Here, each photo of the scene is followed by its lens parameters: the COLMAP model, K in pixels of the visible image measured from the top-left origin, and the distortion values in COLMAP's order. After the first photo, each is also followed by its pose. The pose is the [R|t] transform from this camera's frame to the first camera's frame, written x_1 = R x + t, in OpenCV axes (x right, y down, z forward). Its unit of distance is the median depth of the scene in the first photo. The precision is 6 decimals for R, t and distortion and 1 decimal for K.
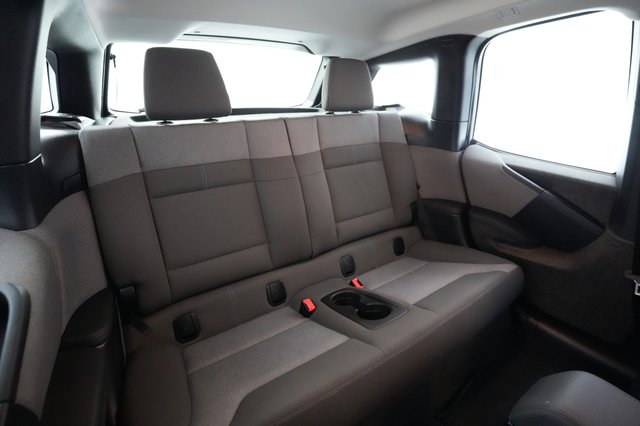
lens RADIAL K [[312.9, 0, 321.7], [0, 312.9, 217.8], [0, 0, 1]] dist [-0.001113, -0.000031]
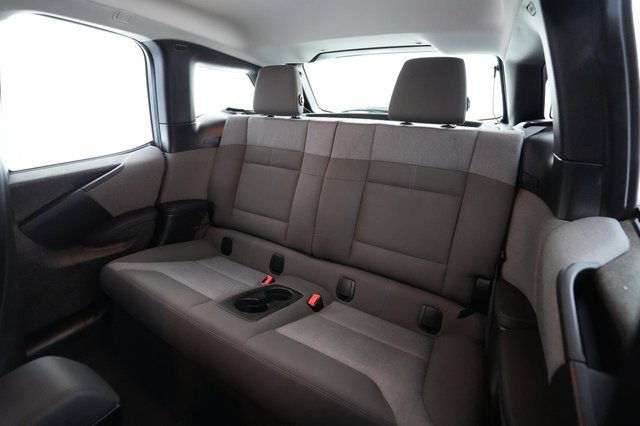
lens RADIAL K [[312.9, 0, 321.3], [0, 312.9, 213.2], [0, 0, 1]] dist [-0.001113, -0.000031]
pose [[0.392509, 0.335428, -0.856402, 0.801343], [-0.359969, 0.912875, 0.192565, -0.205275], [0.846380, 0.232695, 0.479055, 0.482362]]
